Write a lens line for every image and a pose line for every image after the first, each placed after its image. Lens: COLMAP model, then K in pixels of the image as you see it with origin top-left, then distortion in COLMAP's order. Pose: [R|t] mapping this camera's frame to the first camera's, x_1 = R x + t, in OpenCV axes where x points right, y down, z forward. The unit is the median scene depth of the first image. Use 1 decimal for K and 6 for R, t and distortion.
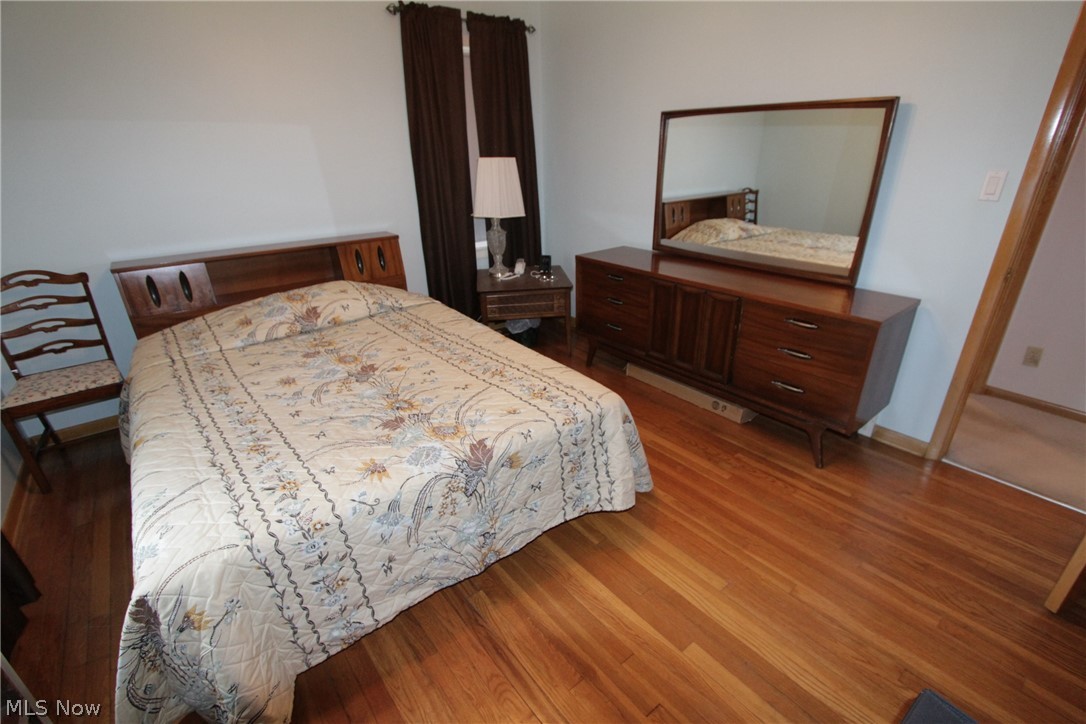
lens RADIAL K [[500.8, 0, 555.9], [0, 500.8, 384.0], [0, 0, 1]] dist [-0.019139, 0.001725]
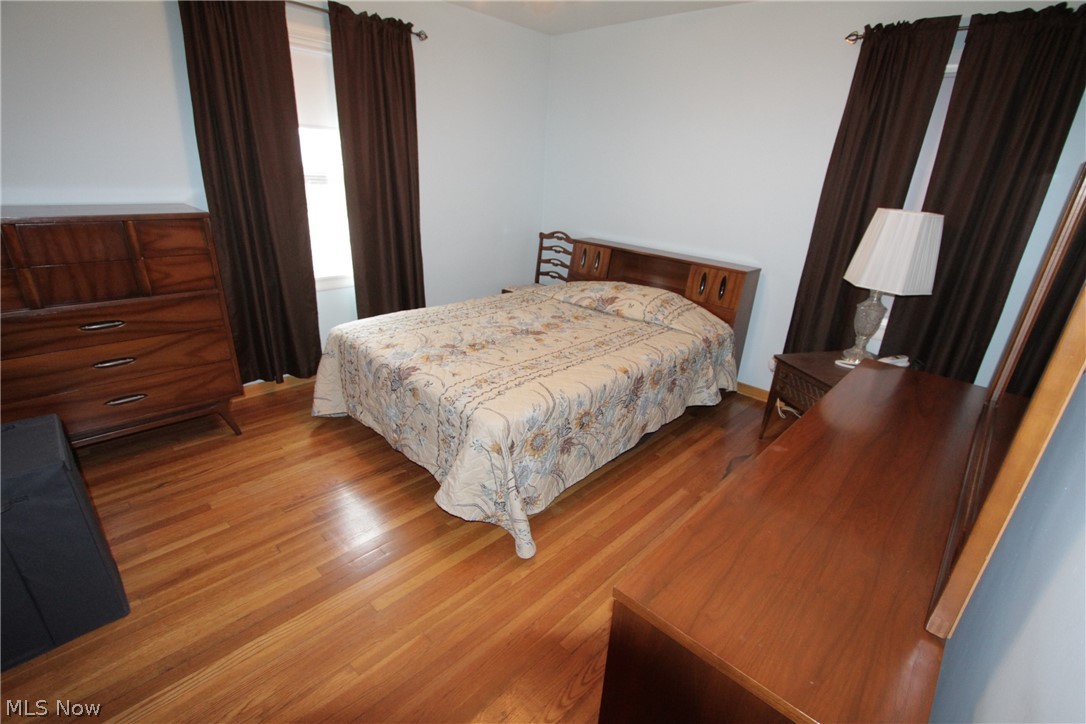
lens RADIAL K [[500.8, 0, 555.9], [0, 500.8, 384.0], [0, 0, 1]] dist [-0.019139, 0.001725]
pose [[0.132970, 0.413840, -0.900586, 0.821864], [-0.479261, 0.822206, 0.307061, -0.325308], [0.867541, 0.390786, 0.307666, 0.631621]]
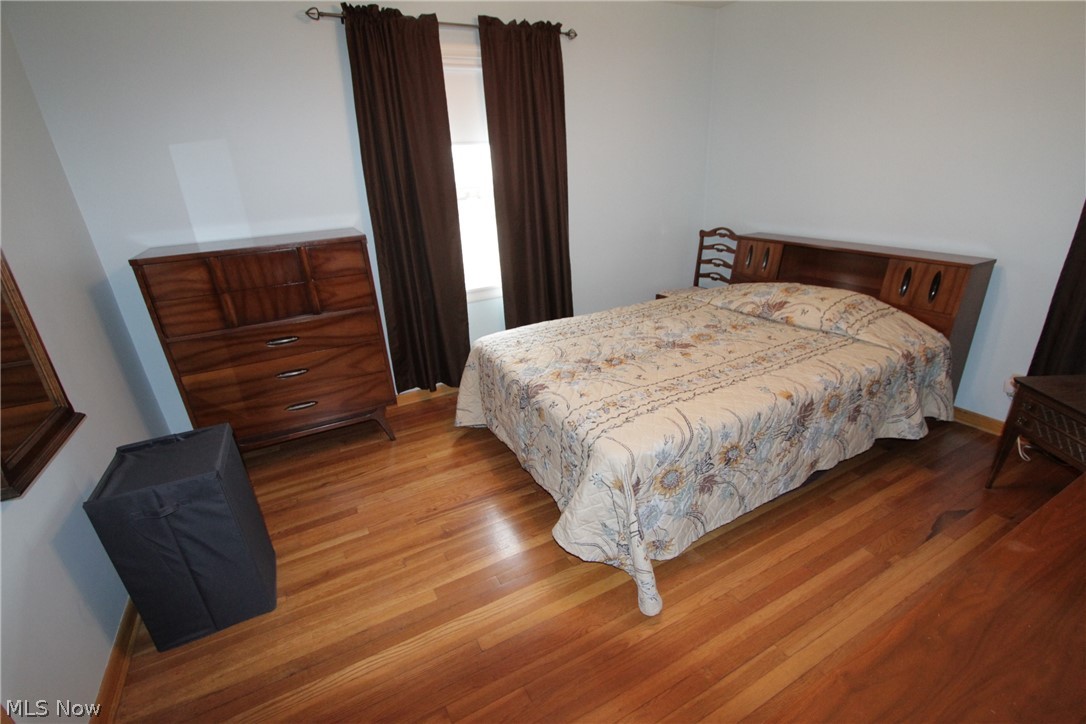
lens RADIAL K [[500.8, 0, 555.9], [0, 500.8, 384.0], [0, 0, 1]] dist [-0.019139, 0.001725]
pose [[-0.182136, 0.413006, -0.892330, 0.709072], [-0.375292, 0.809608, 0.451321, -0.346213], [0.908836, 0.417086, 0.007539, 0.693722]]
